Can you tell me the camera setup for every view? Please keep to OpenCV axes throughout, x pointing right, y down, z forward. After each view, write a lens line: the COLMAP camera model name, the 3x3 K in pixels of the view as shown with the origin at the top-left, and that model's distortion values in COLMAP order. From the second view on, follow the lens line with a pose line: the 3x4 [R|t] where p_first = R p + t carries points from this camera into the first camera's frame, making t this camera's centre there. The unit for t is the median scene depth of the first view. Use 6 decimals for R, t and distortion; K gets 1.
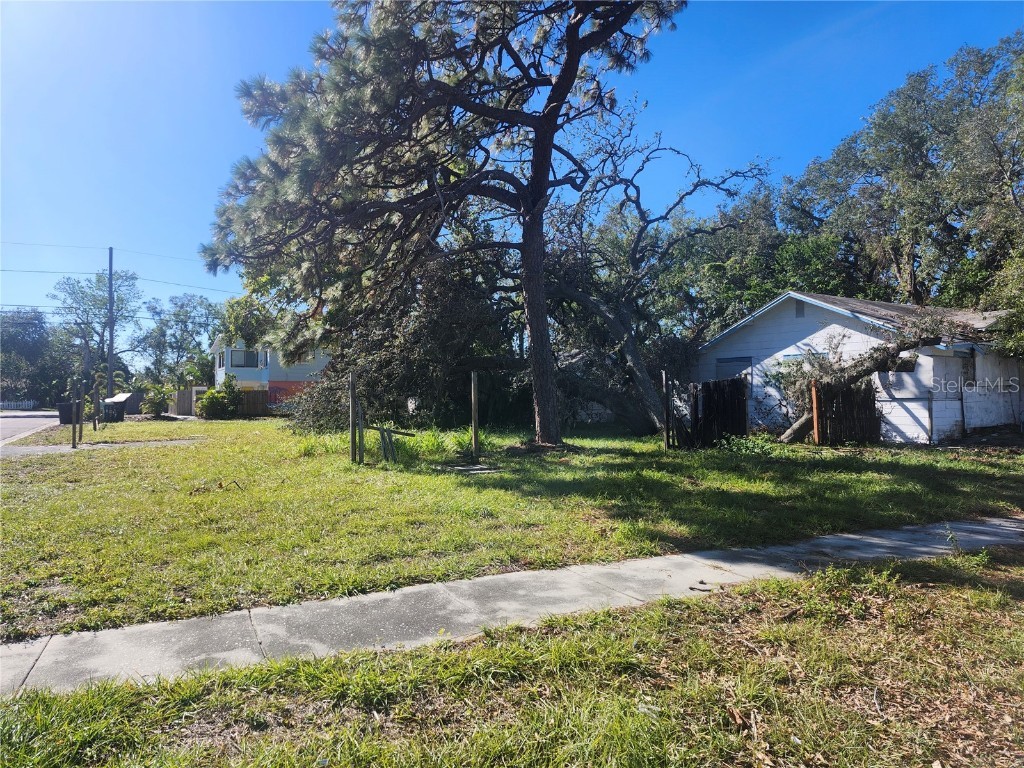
lens RADIAL K [[686.3, 0, 512.6], [0, 686.3, 376.5], [0, 0, 1]] dist [0.105841, -0.127357]
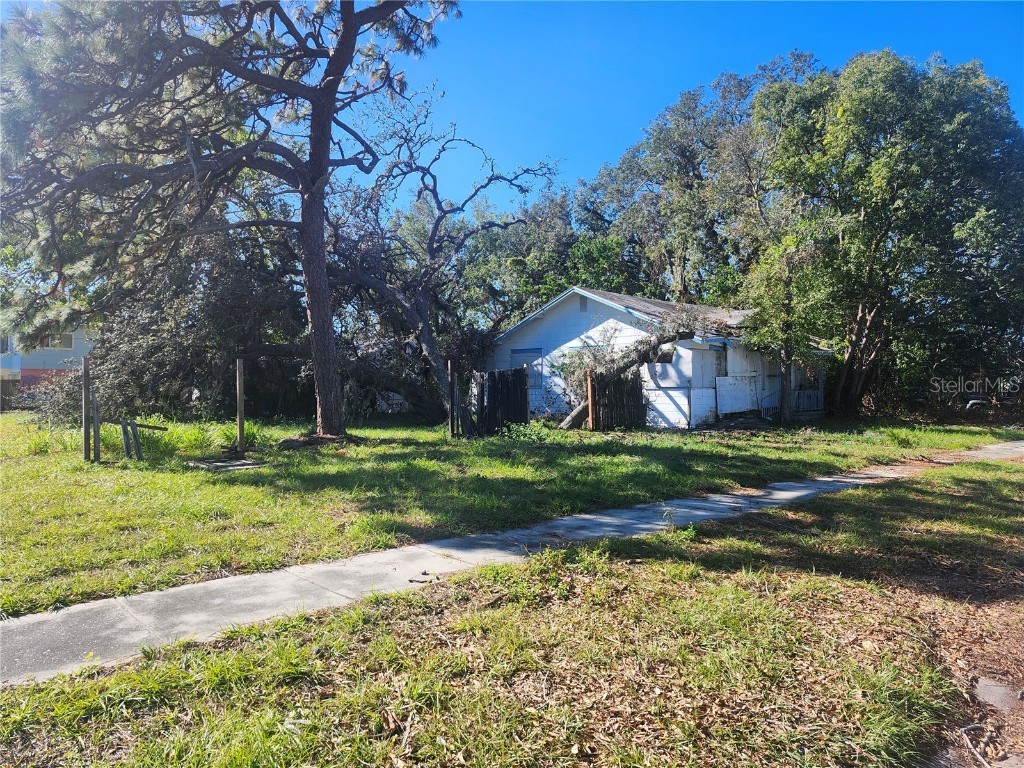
lens RADIAL K [[685.2, 0, 497.3], [0, 685.2, 379.4], [0, 0, 1]] dist [0.079455, -0.077530]
pose [[0.971444, 0.001990, 0.237261, 0.049638], [-0.006187, 0.999837, 0.016946, 0.002402], [-0.237189, -0.017930, 0.971298, 0.014609]]
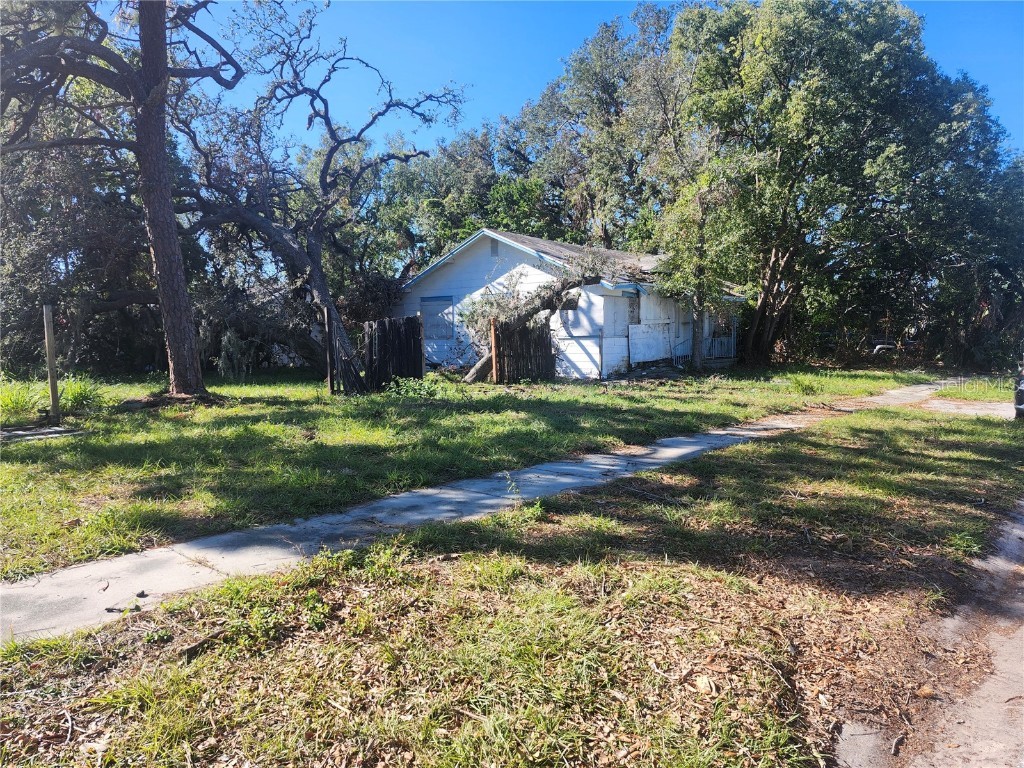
lens RADIAL K [[677.9, 0, 512.0], [0, 677.9, 384.0], [0, 0, 1]] dist [0.137930, -0.200337]
pose [[0.940671, -0.033561, 0.337656, 0.138737], [0.001386, 0.995468, 0.095082, 0.006577], [-0.339317, -0.088973, 0.936455, 0.083699]]
